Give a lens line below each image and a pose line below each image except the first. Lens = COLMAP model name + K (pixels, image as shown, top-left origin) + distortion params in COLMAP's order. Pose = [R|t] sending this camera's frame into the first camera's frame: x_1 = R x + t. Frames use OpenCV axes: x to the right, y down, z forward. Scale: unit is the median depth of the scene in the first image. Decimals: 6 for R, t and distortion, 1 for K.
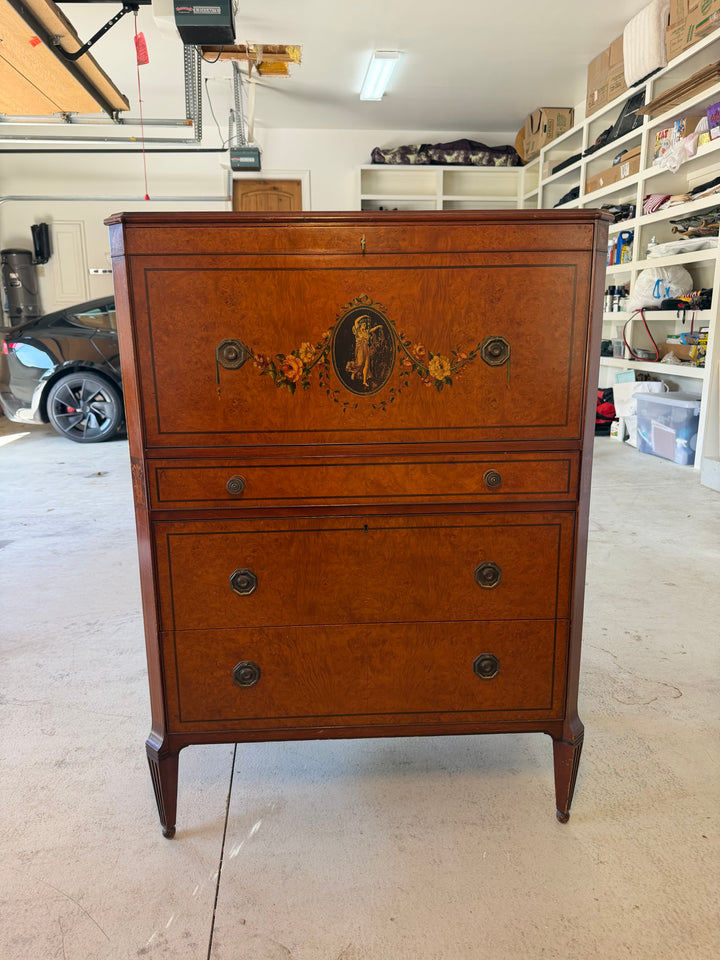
lens RADIAL K [[686.2, 0, 363.8], [0, 686.2, 475.6], [0, 0, 1]] dist [0.092437, -0.128210]
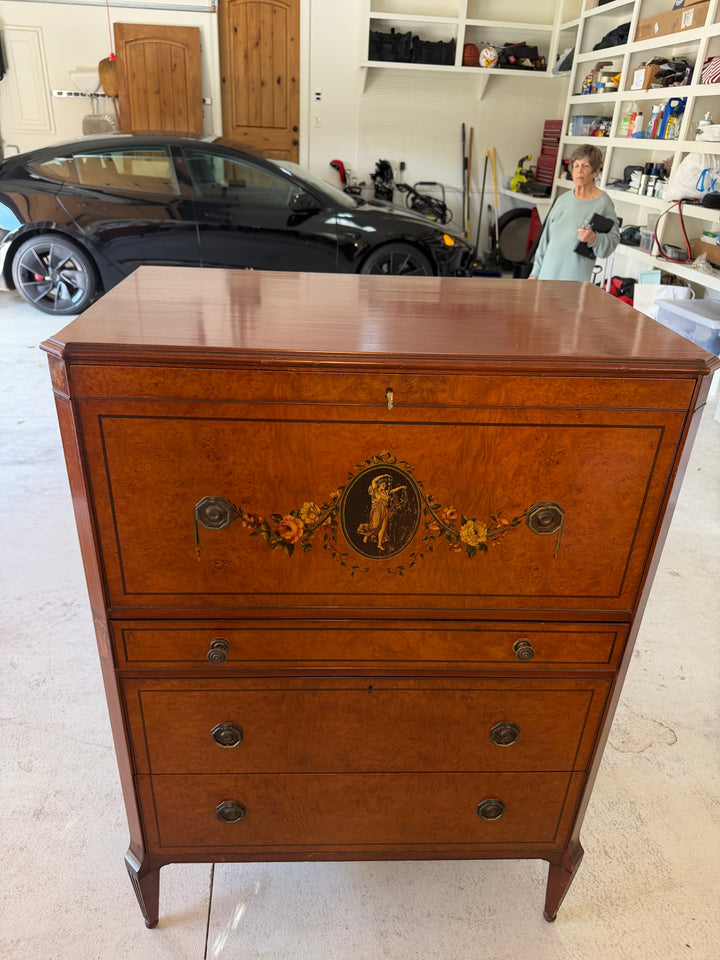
lens RADIAL K [[690.1, 0, 360.0], [0, 690.1, 480.0], [0, 0, 1]] dist [0.050839, -0.065453]
pose [[0.998604, 0.048371, 0.021215, -0.039248], [-0.052141, 0.966937, 0.249630, -0.379066], [-0.008439, -0.250387, 0.968109, 0.216628]]
